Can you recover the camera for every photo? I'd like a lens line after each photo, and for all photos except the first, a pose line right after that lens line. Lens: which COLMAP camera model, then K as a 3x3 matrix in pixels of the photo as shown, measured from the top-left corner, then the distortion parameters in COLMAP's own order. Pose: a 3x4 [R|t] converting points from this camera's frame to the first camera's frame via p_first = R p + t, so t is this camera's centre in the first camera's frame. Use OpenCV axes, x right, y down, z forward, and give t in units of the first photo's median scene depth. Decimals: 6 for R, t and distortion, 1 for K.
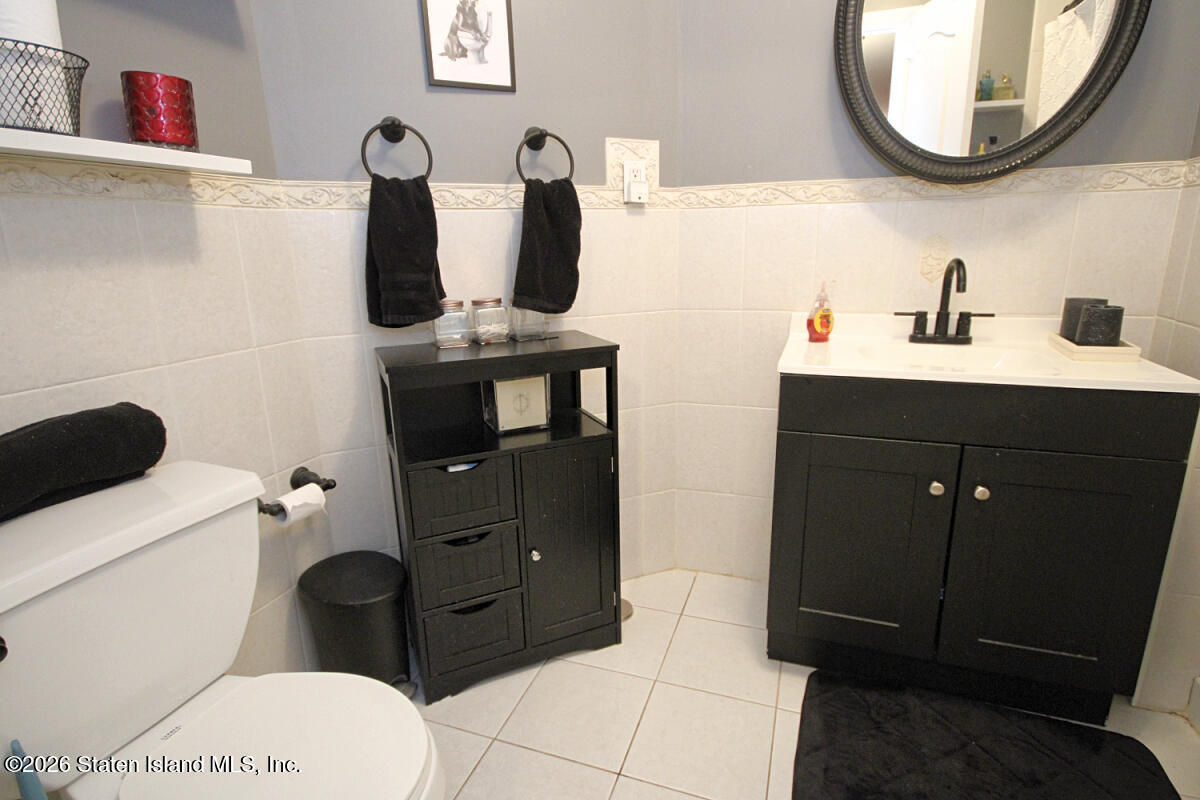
lens RADIAL K [[622.7, 0, 600.0], [0, 622.7, 400.0], [0, 0, 1]] dist [-0.001770, -0.001314]
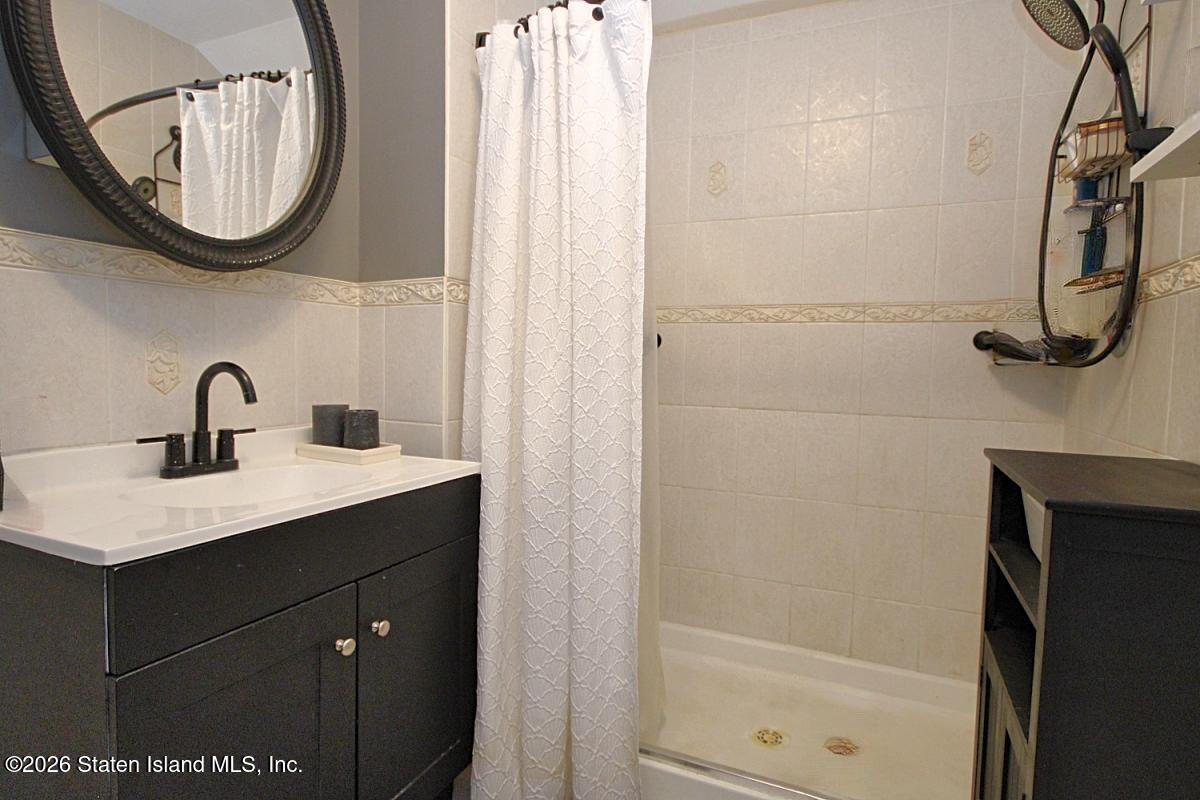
lens RADIAL K [[622.7, 0, 600.0], [0, 622.7, 400.0], [0, 0, 1]] dist [-0.001770, -0.001314]
pose [[0.066034, -0.034033, 0.997237, -0.168975], [0.224714, 0.974252, 0.018368, -0.083430], [-0.972185, 0.222880, 0.071981, 0.464036]]
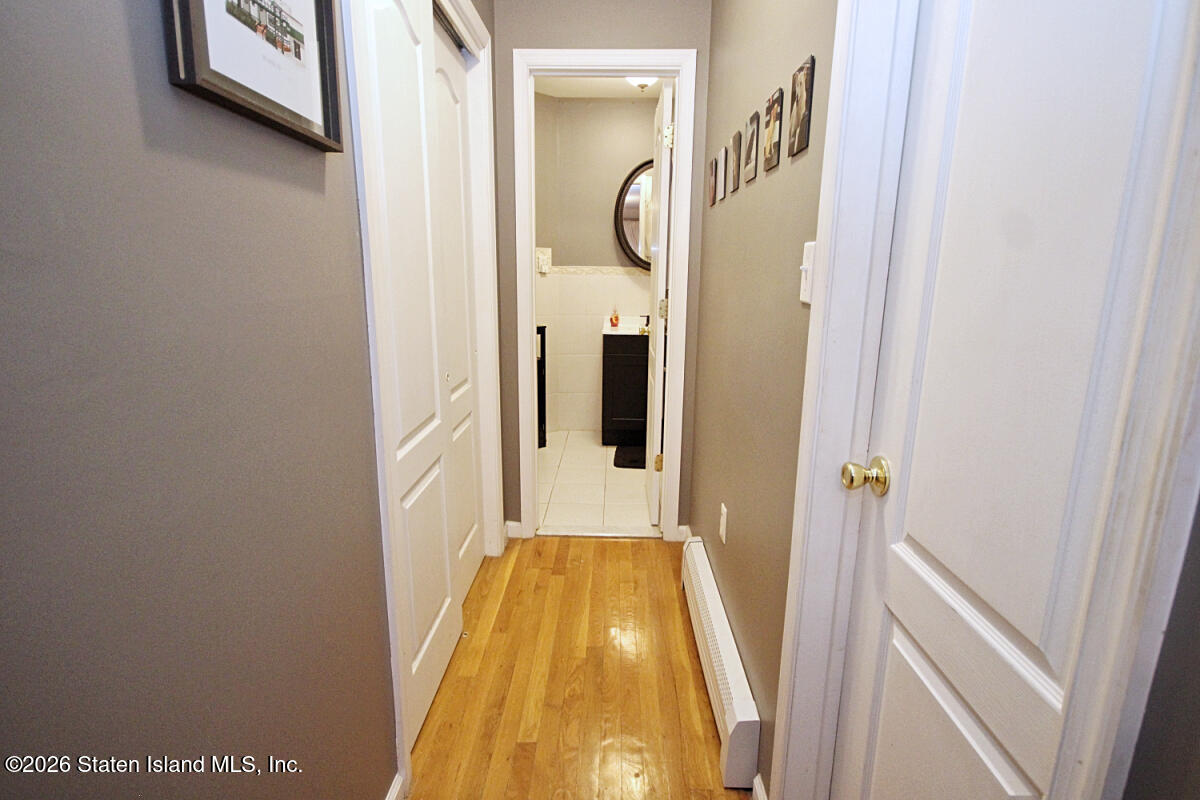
lens RADIAL K [[589.3, 0, 600.0], [0, 589.3, 400.0], [0, 0, 1]] dist [0.000101, 0.000998]
pose [[0.948478, -0.035052, 0.314899, -0.544389], [0.046914, 0.998443, -0.030165, 0.310801], [-0.313351, 0.043384, 0.948646, -1.443153]]
